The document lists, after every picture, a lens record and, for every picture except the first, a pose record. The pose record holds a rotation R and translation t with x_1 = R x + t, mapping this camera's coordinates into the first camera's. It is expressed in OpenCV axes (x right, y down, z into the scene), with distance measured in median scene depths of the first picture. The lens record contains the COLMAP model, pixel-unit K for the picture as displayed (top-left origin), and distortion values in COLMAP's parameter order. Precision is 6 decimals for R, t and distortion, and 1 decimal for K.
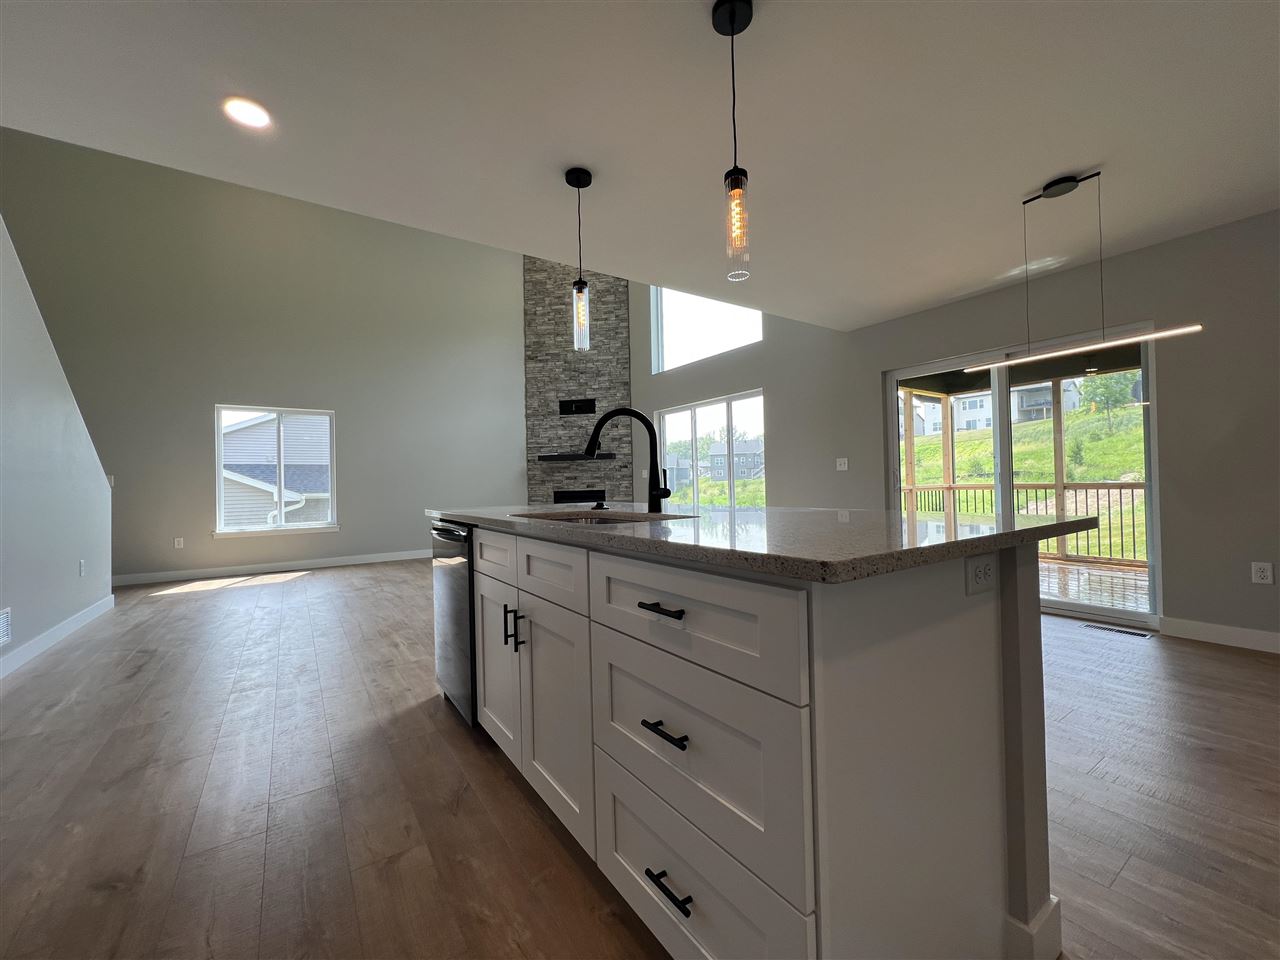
lens RADIAL K [[510.6, 0, 634.6], [0, 510.6, 478.2], [0, 0, 1]] dist [-0.002559, 0.000012]
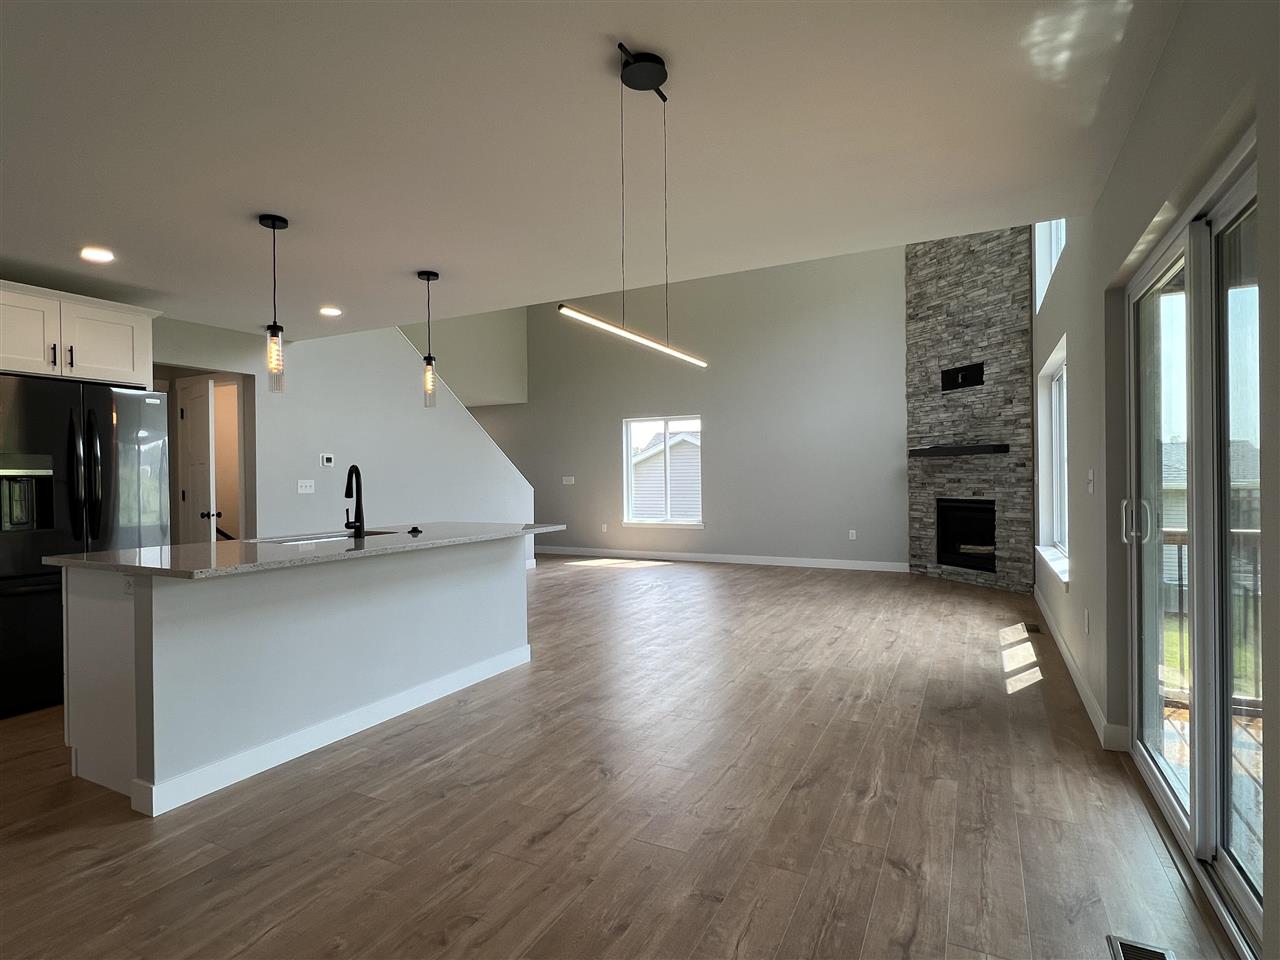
lens RADIAL K [[666.6, 0, 633.9], [0, 666.6, 479.8], [0, 0, 1]] dist [-0.001419, -0.000061]
pose [[0.479735, 0.019603, -0.877195, 0.468913], [0.010264, 0.999557, 0.027950, -0.031781], [0.877354, -0.022412, 0.479321, 0.181354]]
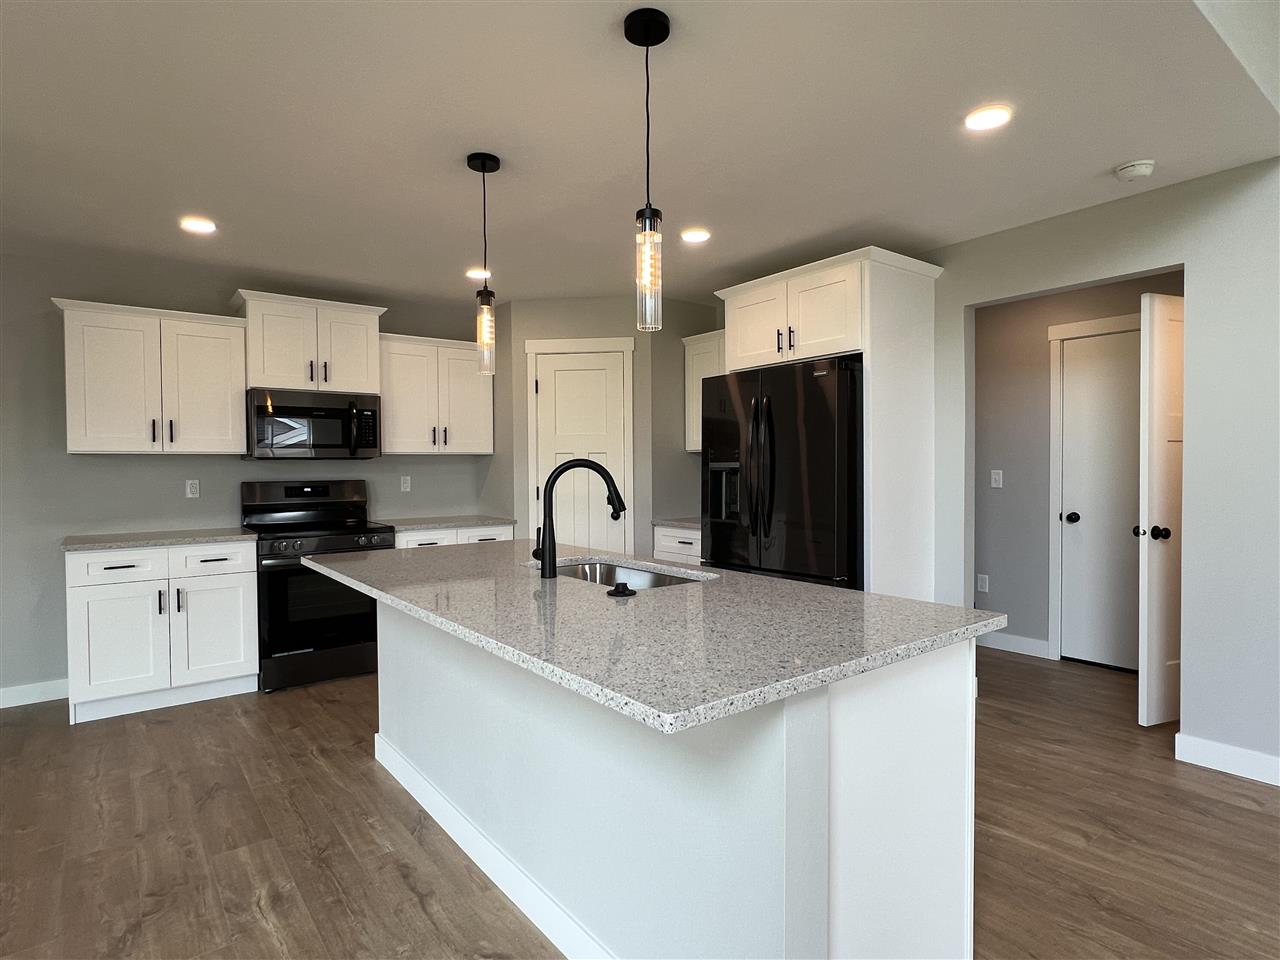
lens RADIAL K [[694.8, 0, 634.3], [0, 694.8, 480.6], [0, 0, 1]] dist [-0.002702, -0.000559]
pose [[-0.998028, 0.031643, -0.054220, -0.011762], [0.031257, 0.999480, 0.007953, -0.023851], [0.054443, 0.006243, -0.998497, 0.510946]]
